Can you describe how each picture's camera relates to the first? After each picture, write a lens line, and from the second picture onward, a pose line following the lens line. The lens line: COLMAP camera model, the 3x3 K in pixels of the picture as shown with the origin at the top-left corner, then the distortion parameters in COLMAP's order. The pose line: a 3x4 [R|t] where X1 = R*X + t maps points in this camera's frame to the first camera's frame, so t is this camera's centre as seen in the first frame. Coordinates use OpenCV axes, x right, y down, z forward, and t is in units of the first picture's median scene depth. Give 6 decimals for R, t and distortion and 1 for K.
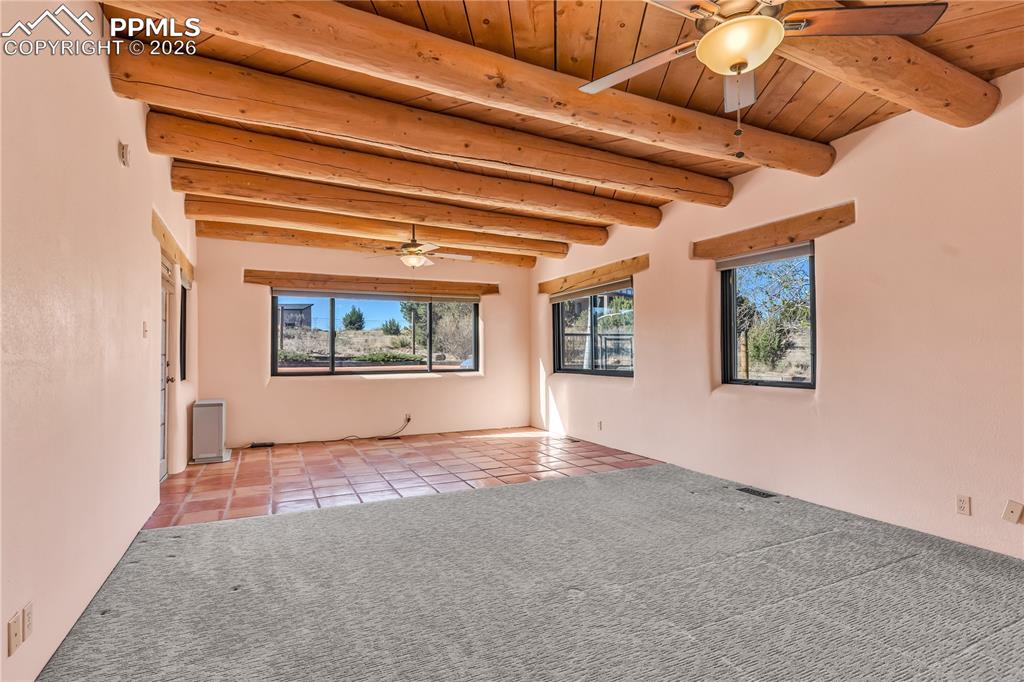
lens RADIAL K [[513.7, 0, 509.2], [0, 513.7, 341.7], [0, 0, 1]] dist [0.004858, 0.000614]
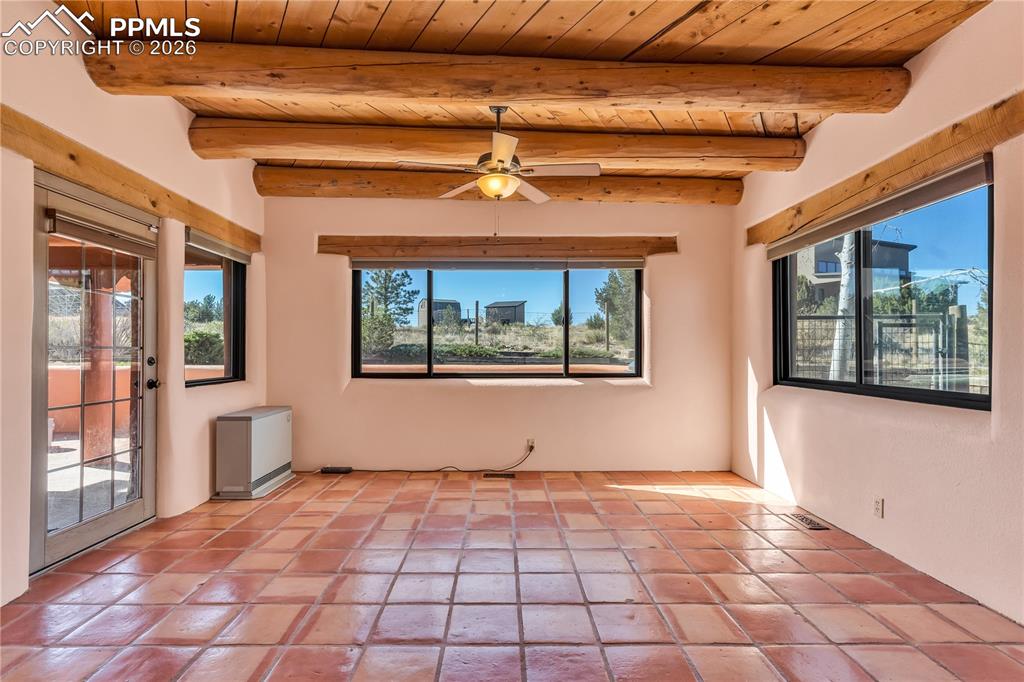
lens RADIAL K [[528.4, 0, 513.8], [0, 528.4, 348.8], [0, 0, 1]] dist [0.000293, -0.000789]
pose [[0.925747, 0.005749, -0.378100, 0.042088], [0.002559, 0.999766, 0.021469, 0.009002], [0.378135, -0.020842, 0.925516, 0.366549]]
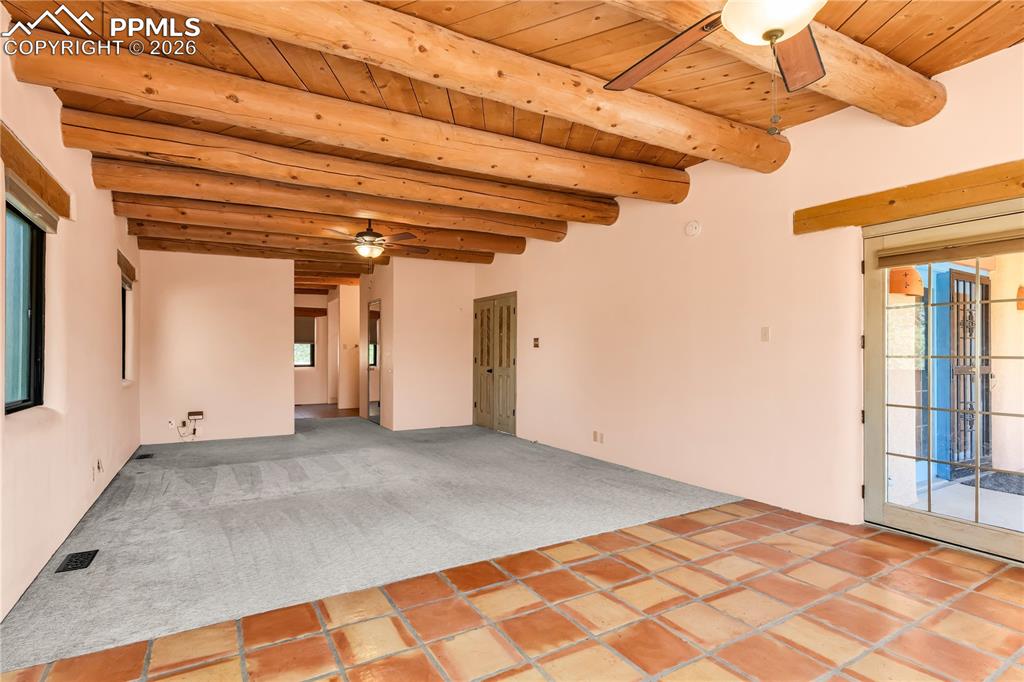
lens RADIAL K [[528.4, 0, 511.0], [0, 528.4, 344.2], [0, 0, 1]] dist [0.000293, -0.000789]
pose [[-0.994336, 0.000173, -0.106279, -0.074758], [0.003434, 0.999529, -0.030501, 0.037179], [0.106223, -0.030693, -0.993868, 1.508317]]
